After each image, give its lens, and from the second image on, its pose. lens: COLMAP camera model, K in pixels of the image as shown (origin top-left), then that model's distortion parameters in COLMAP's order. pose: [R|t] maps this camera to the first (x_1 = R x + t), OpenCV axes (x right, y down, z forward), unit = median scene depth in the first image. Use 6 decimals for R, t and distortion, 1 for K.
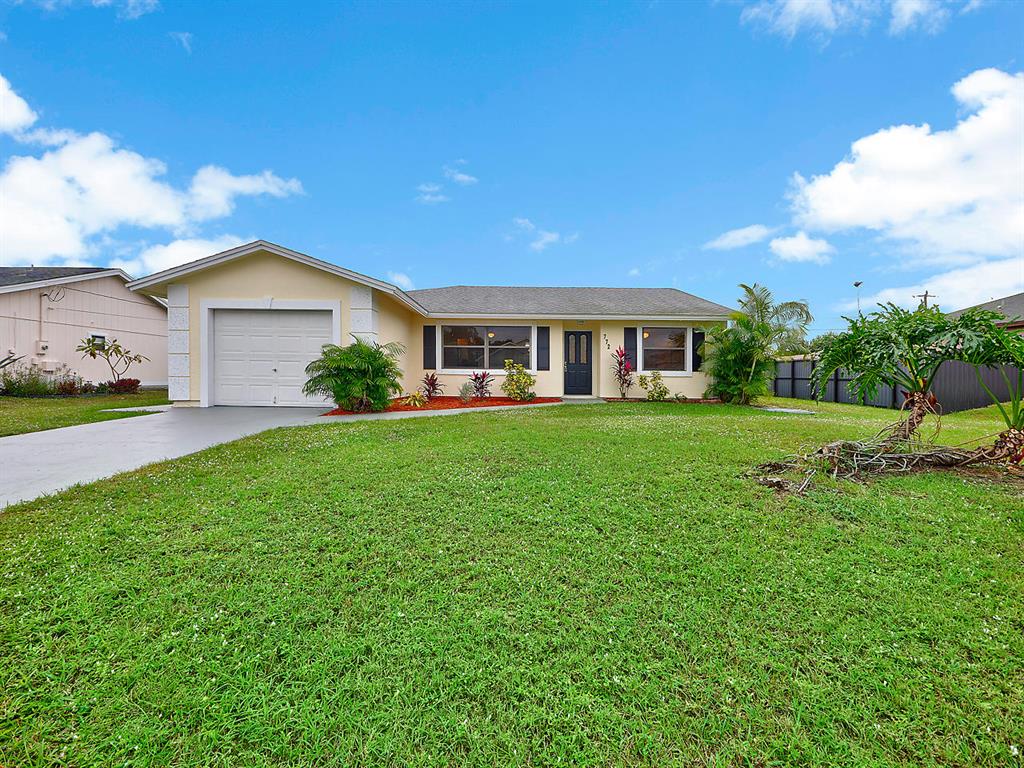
lens RADIAL K [[412.1, 0, 514.5], [0, 412.1, 384.8], [0, 0, 1]] dist [0.001550, 0.000064]
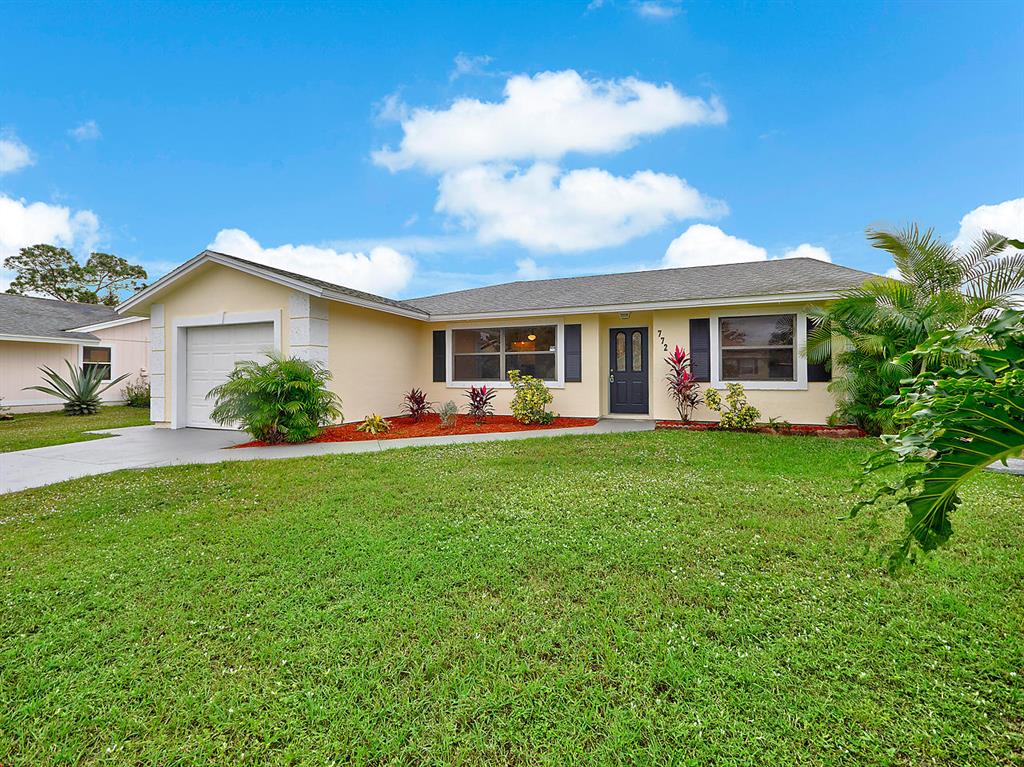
lens RADIAL K [[412.1, 0, 514.5], [0, 412.1, 384.3], [0, 0, 1]] dist [0.001550, 0.000064]
pose [[0.937686, -0.005275, -0.347443, 0.236819], [0.005892, 0.999982, 0.000720, -0.032745], [0.347433, -0.002722, 0.937701, 0.254840]]
